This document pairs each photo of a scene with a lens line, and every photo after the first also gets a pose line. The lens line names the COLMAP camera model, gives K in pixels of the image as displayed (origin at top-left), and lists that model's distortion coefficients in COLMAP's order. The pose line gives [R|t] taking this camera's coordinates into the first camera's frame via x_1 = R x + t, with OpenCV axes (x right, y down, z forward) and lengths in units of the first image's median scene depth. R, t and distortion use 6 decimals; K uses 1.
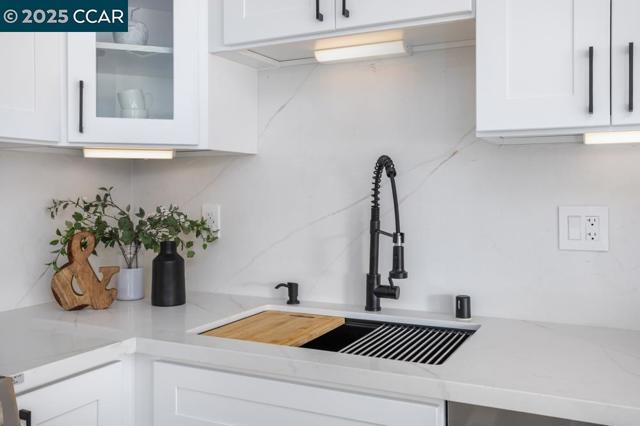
lens RADIAL K [[577.5, 0, 335.8], [0, 577.5, 185.1], [0, 0, 1]] dist [0.004159, 0.002774]
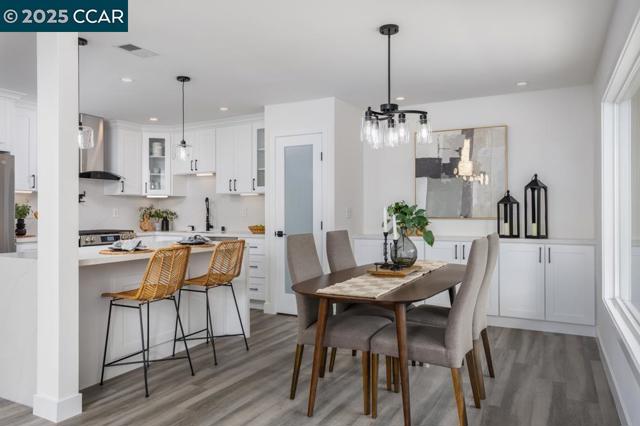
lens RADIAL K [[455.2, 0, 322.8], [0, 455.2, 210.3], [0, 0, 1]] dist [-0.027257, 0.005716]
pose [[0.998853, 0.000334, -0.047870, 1.143091], [-0.000145, 0.999992, 0.003956, 0.038413], [0.047871, -0.003944, 0.998846, -2.552274]]
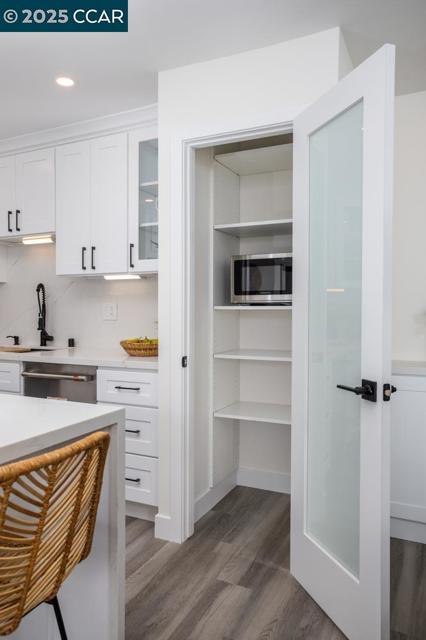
lens RADIAL K [[459.2, 0, 214.2], [0, 459.2, 321.6], [0, 0, 1]] dist [0.006202, 0.001143]
pose [[0.999961, 0.006749, 0.005647, 0.783300], [-0.006927, 0.999456, 0.032248, 0.043496], [-0.005426, -0.032286, 0.999464, -0.976298]]
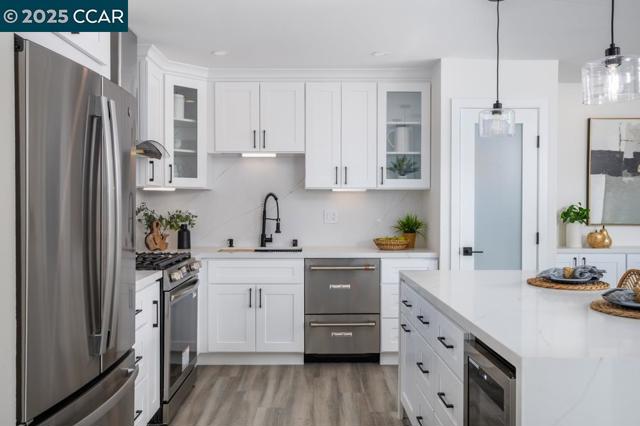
lens RADIAL K [[525.6, 0, 322.1], [0, 525.6, 211.3], [0, 0, 1]] dist [0.045473, 0.001168]
pose [[0.890358, -0.000880, 0.455260, -0.853581], [-0.008750, 0.999780, 0.019046, -0.009447], [-0.455177, -0.020941, 0.890155, -1.427672]]
